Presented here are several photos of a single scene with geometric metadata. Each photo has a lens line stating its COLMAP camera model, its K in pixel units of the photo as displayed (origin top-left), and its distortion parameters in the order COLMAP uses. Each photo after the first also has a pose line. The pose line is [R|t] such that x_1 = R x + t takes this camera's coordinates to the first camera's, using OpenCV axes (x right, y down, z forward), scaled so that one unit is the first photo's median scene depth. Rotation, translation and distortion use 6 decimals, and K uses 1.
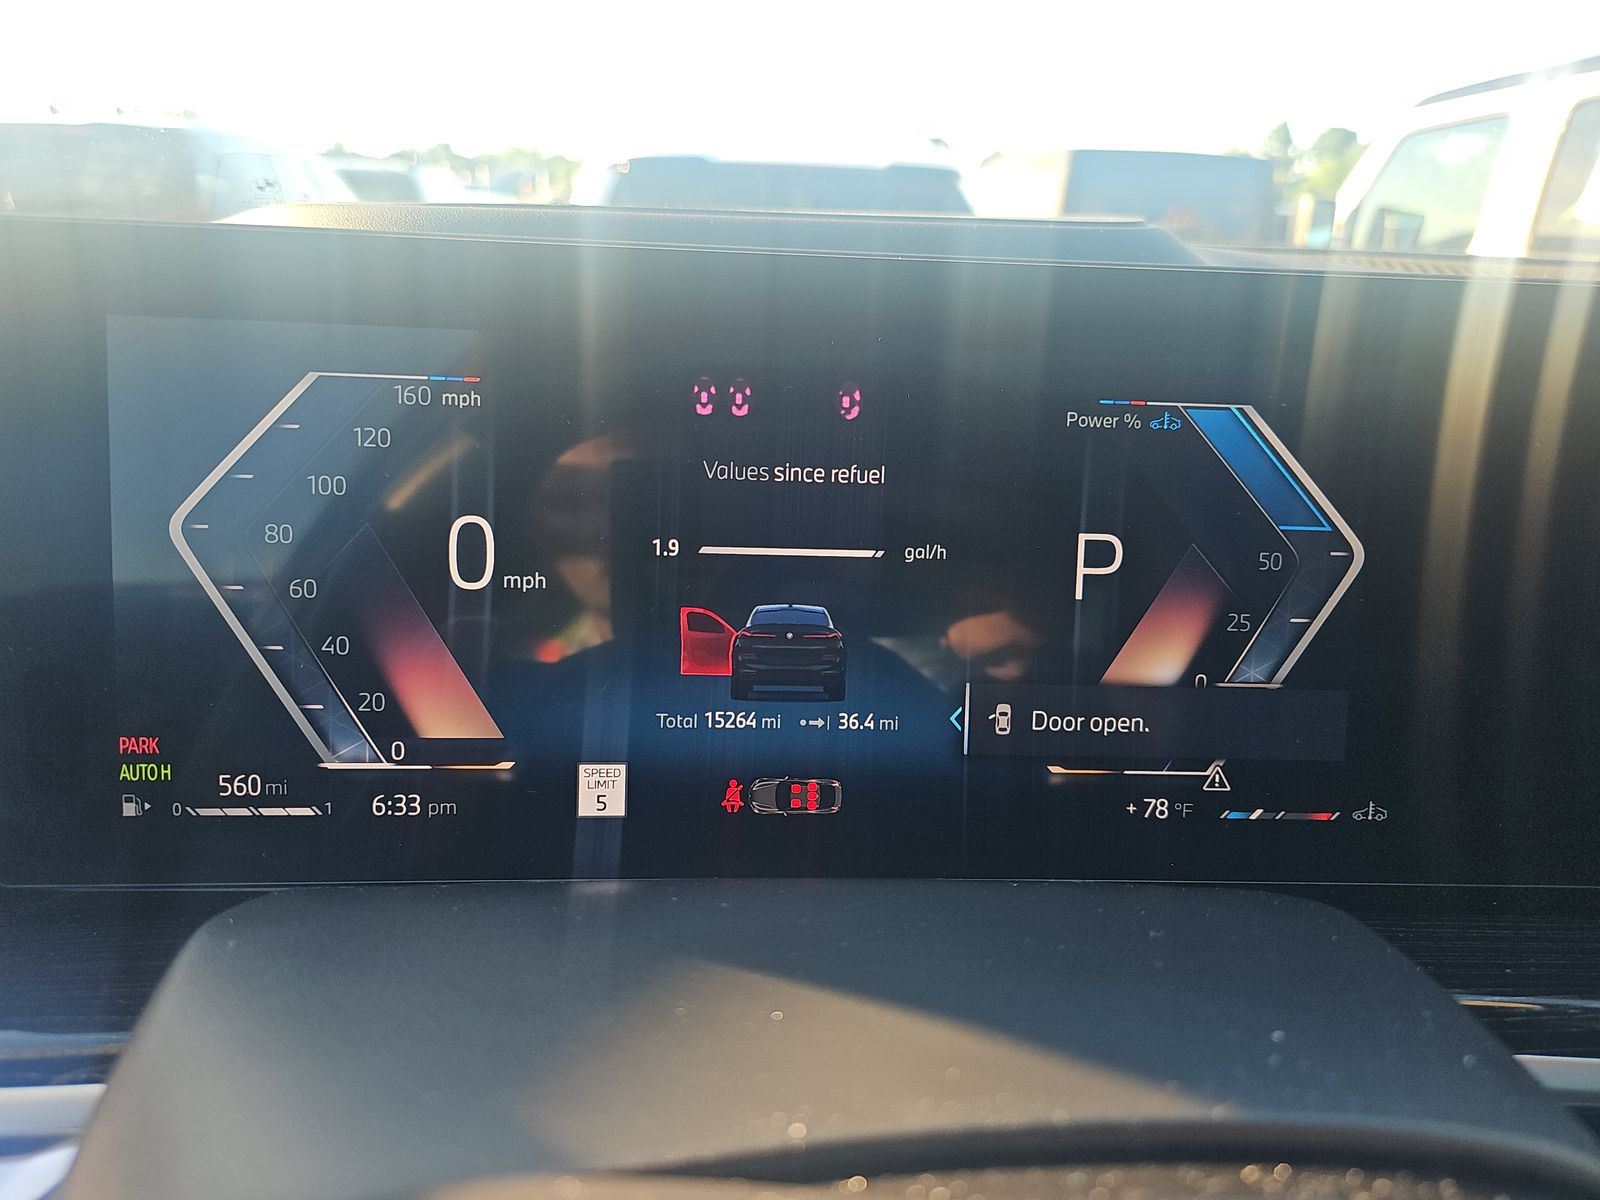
lens RADIAL K [[1047.3, 0, 794.4], [0, 1047.3, 602.8], [0, 0, 1]] dist [0.016672, -0.019129]
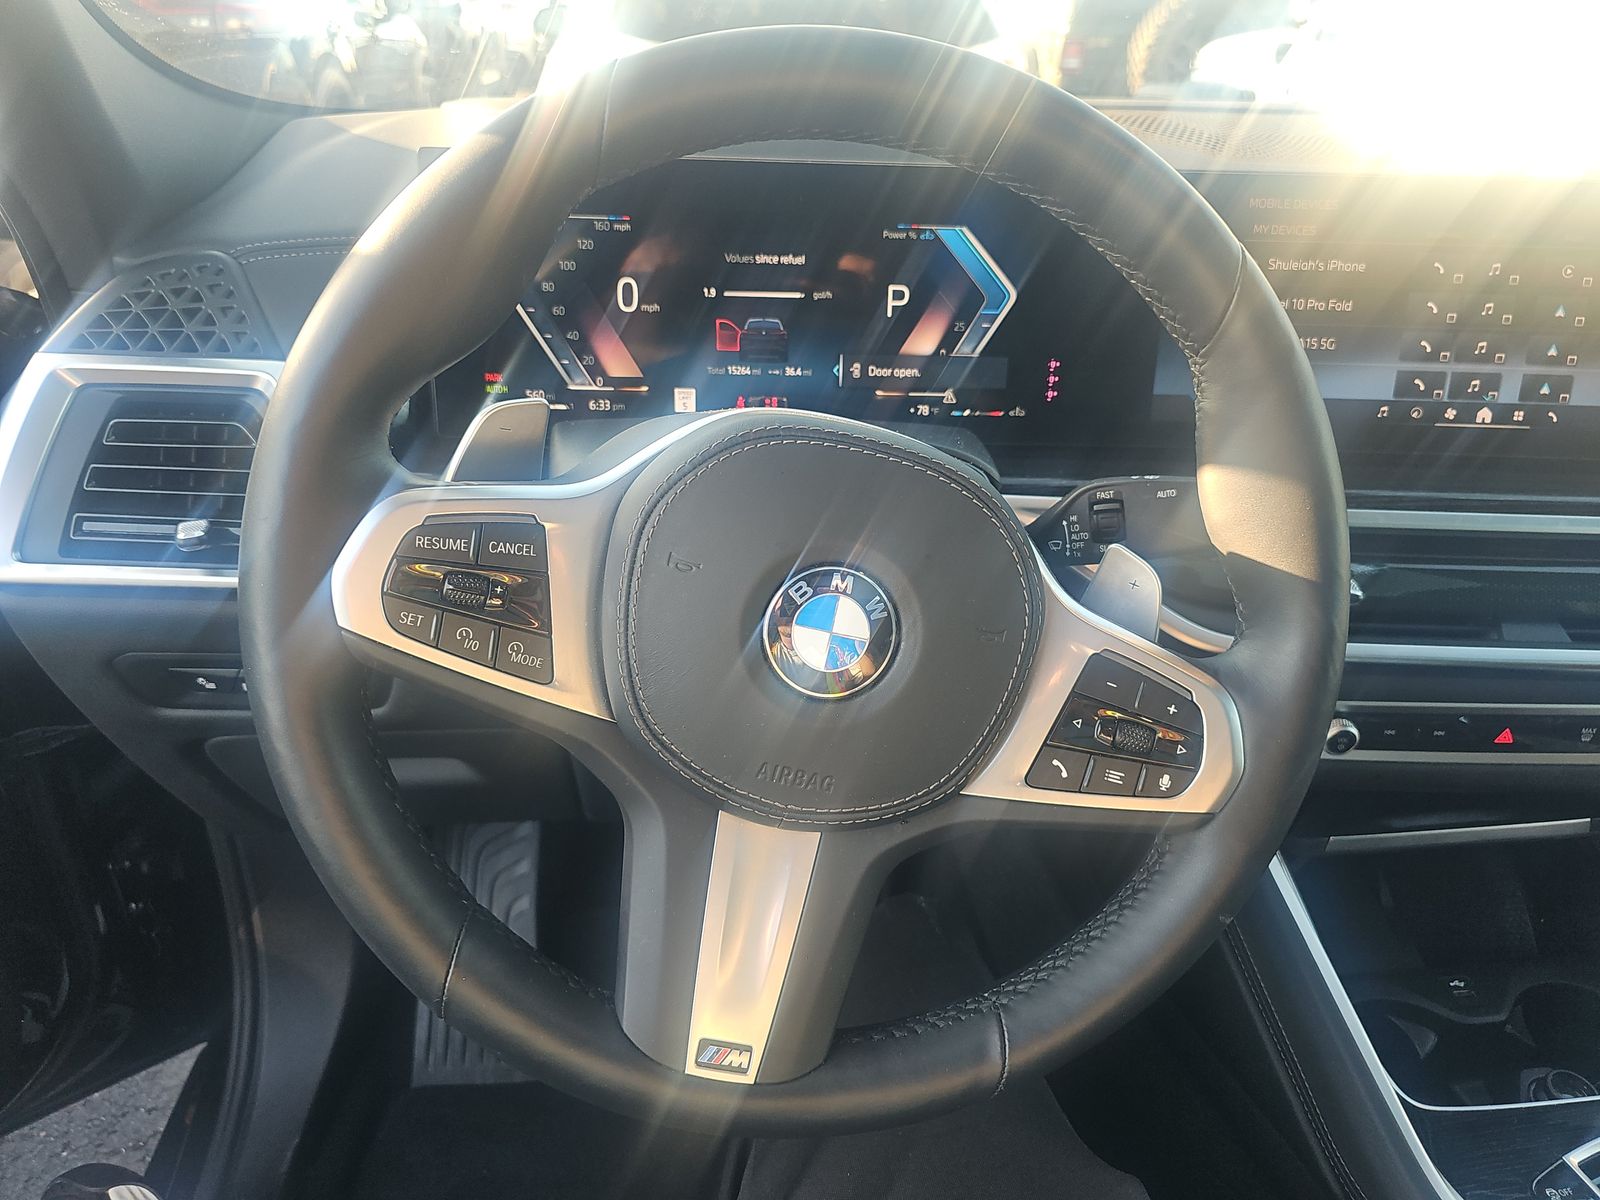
lens RADIAL K [[1047.3, 0, 805.3], [0, 1047.3, 597.4], [0, 0, 1]] dist [0.016672, -0.019129]
pose [[0.999988, -0.002247, -0.004398, 0.095973], [0.003071, 0.980293, 0.197526, 0.146900], [0.003867, -0.197537, 0.980288, -1.379503]]
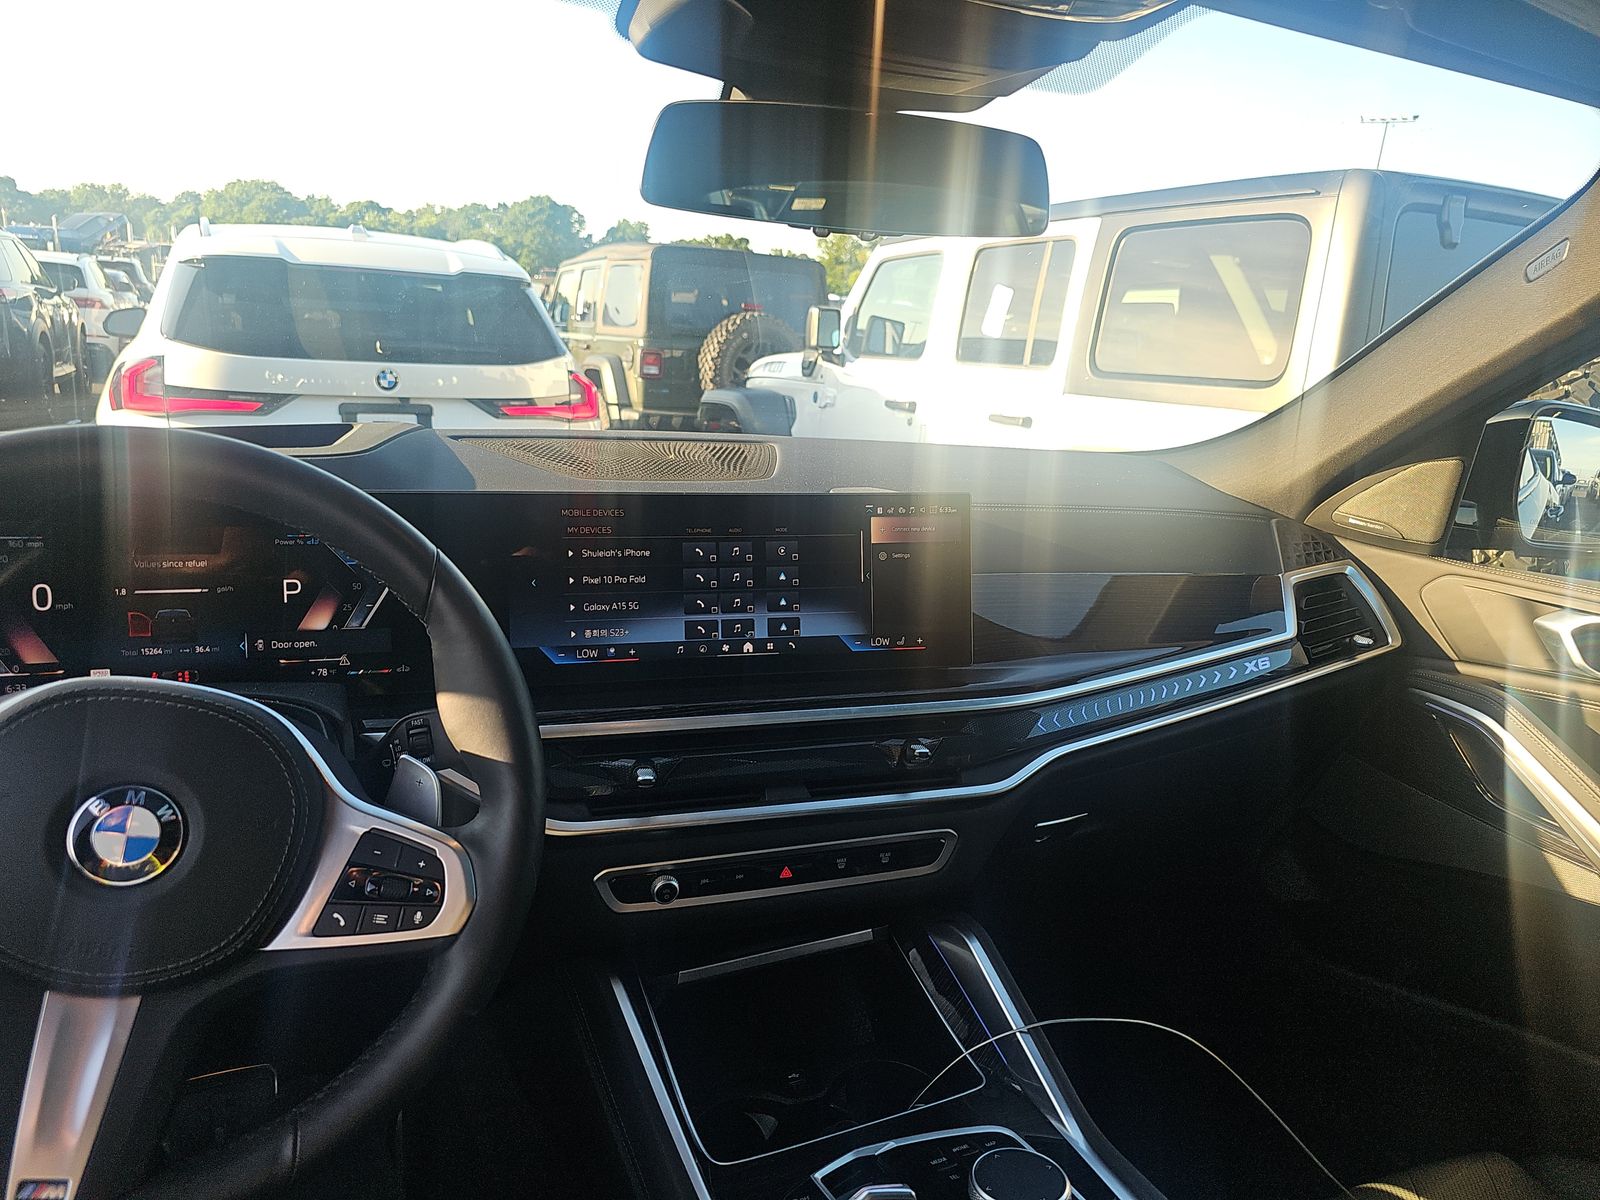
lens RADIAL K [[1047.3, 0, 809.7], [0, 1047.3, 603.8], [0, 0, 1]] dist [0.016672, -0.019129]
pose [[0.946476, -0.055996, 0.317881, 0.728897], [0.069204, 0.997139, -0.030401, 0.193021], [-0.315269, 0.050772, 0.947643, -2.272350]]
